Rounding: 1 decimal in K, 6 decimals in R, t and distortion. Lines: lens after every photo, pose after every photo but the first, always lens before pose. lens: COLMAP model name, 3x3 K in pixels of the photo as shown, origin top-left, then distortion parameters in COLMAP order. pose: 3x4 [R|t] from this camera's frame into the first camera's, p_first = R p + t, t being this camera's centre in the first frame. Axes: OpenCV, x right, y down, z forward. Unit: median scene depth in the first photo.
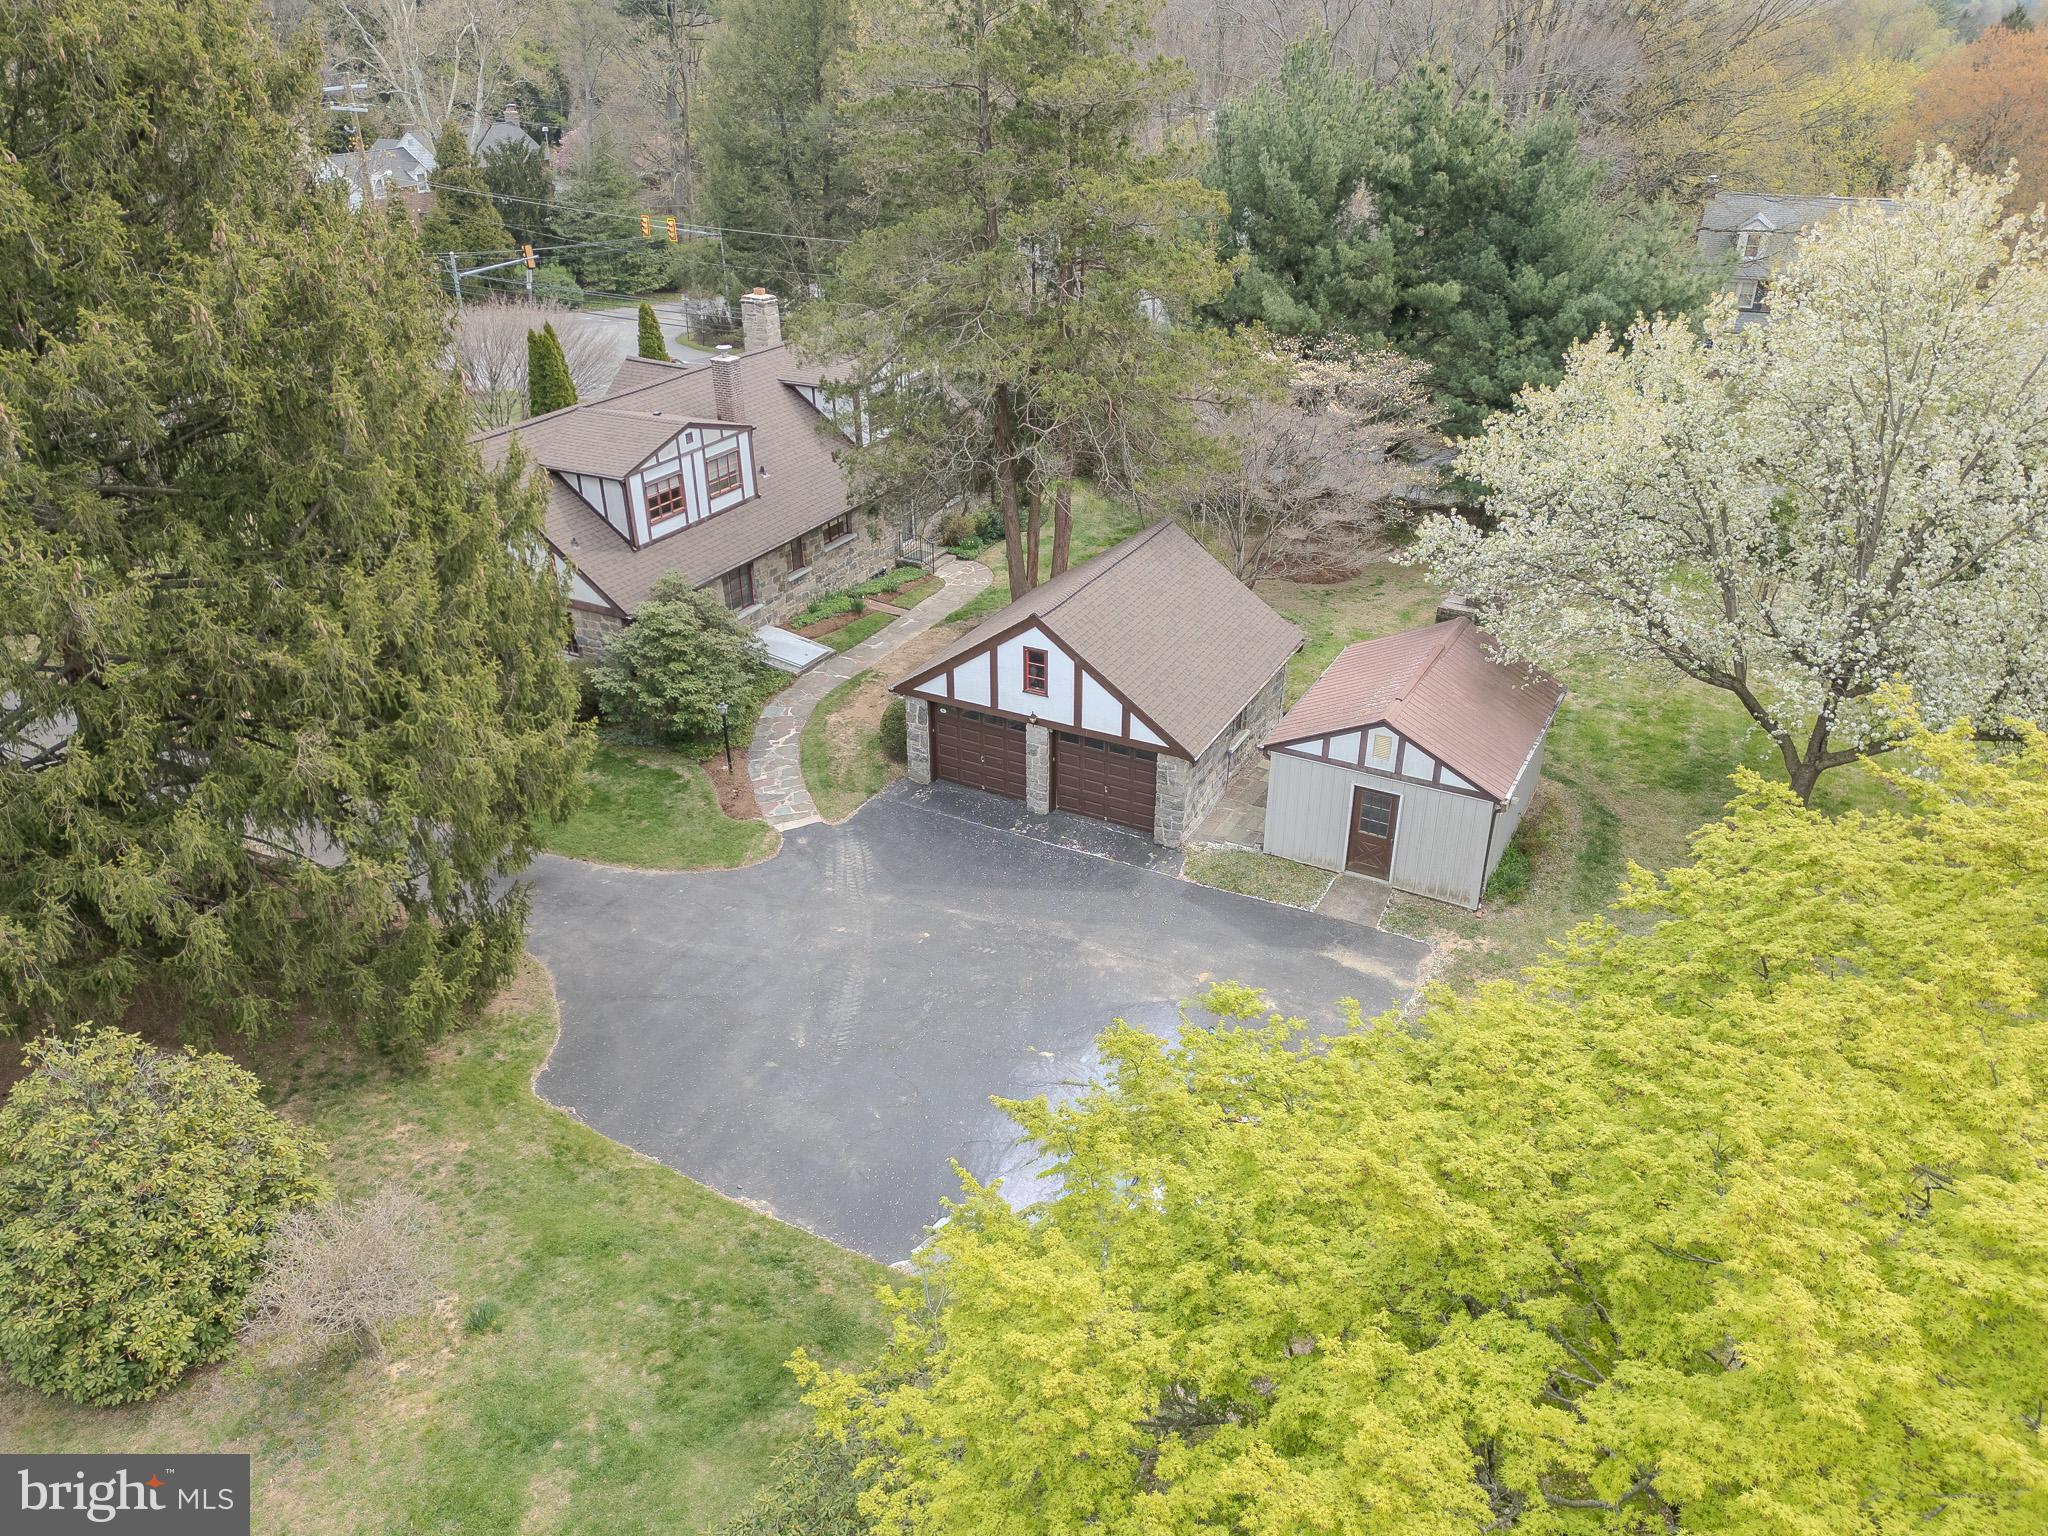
lens RADIAL K [[1505.1, 0, 1052.9], [0, 1505.1, 797.4], [0, 0, 1]] dist [0.145369, -0.194549]
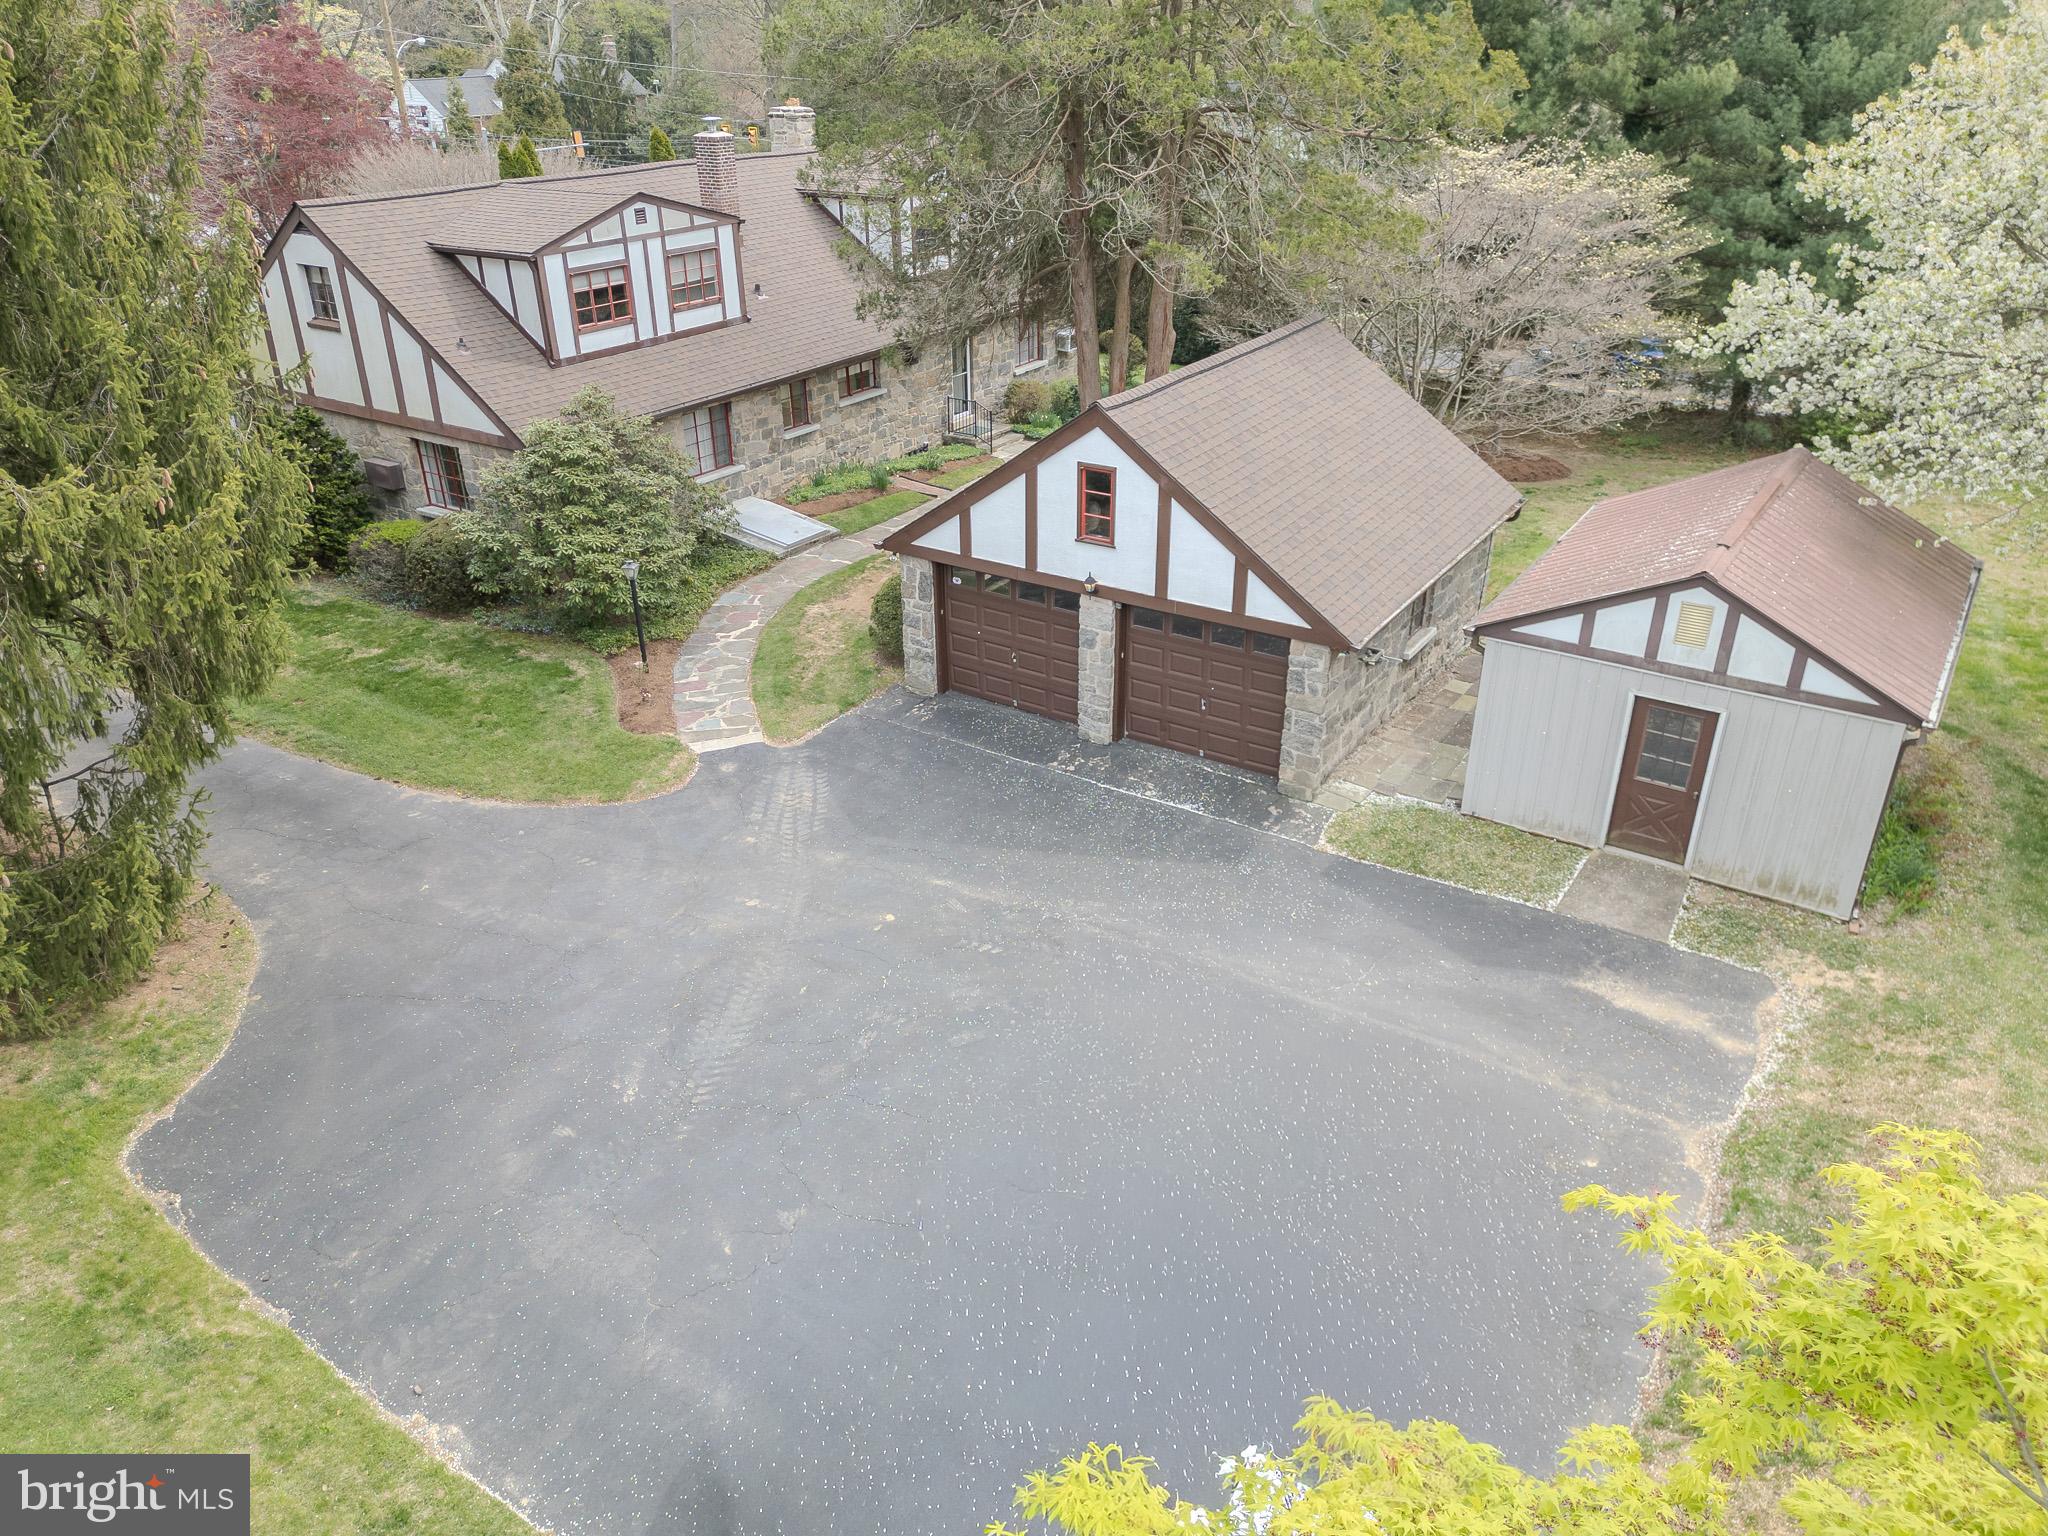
lens RADIAL K [[1513.5, 0, 1031.1], [0, 1513.5, 806.0], [0, 0, 1]] dist [0.083842, -0.085777]
pose [[0.995320, 0.040379, -0.087795, 0.020528], [-0.040754, 0.999166, -0.002476, 0.040637], [0.087621, 0.006043, 0.996136, 0.359333]]
